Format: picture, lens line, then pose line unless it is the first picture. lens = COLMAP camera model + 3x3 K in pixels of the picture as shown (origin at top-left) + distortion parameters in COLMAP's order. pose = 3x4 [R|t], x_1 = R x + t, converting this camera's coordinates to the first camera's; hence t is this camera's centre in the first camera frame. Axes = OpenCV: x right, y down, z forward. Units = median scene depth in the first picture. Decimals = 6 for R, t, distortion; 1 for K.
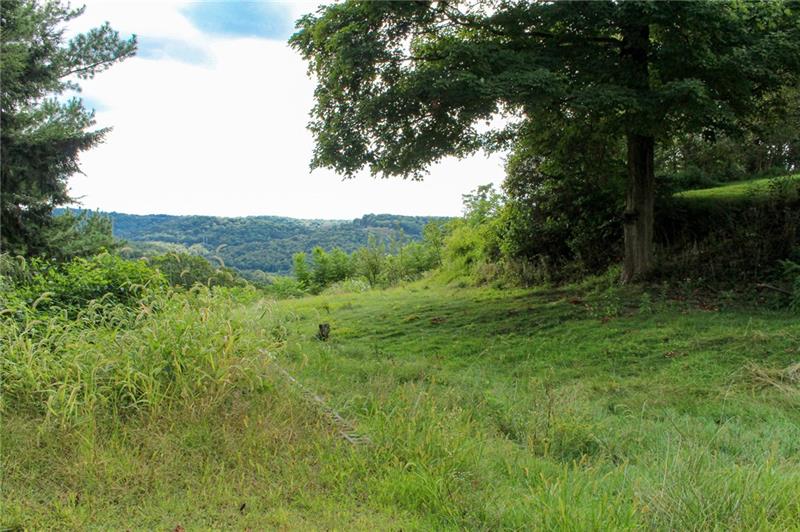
lens RADIAL K [[708.7, 0, 400.0], [0, 708.7, 266.0], [0, 0, 1]] dist [-0.167484, 0.167864]
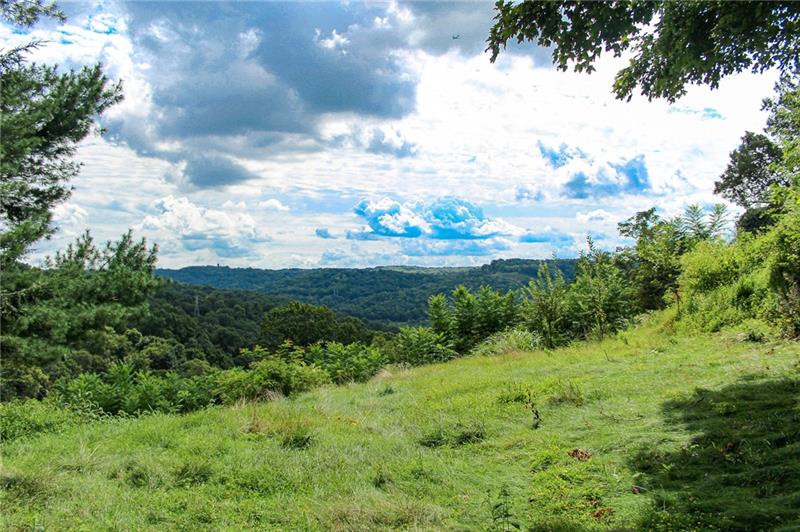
lens RADIAL K [[708.7, 0, 400.0], [0, 708.7, 266.0], [0, 0, 1]] dist [-0.167484, 0.167864]
pose [[0.983100, -0.041136, -0.178385, -0.023384], [0.029104, 0.997154, -0.069550, 0.000625], [0.180739, 0.063183, 0.981500, 0.129044]]
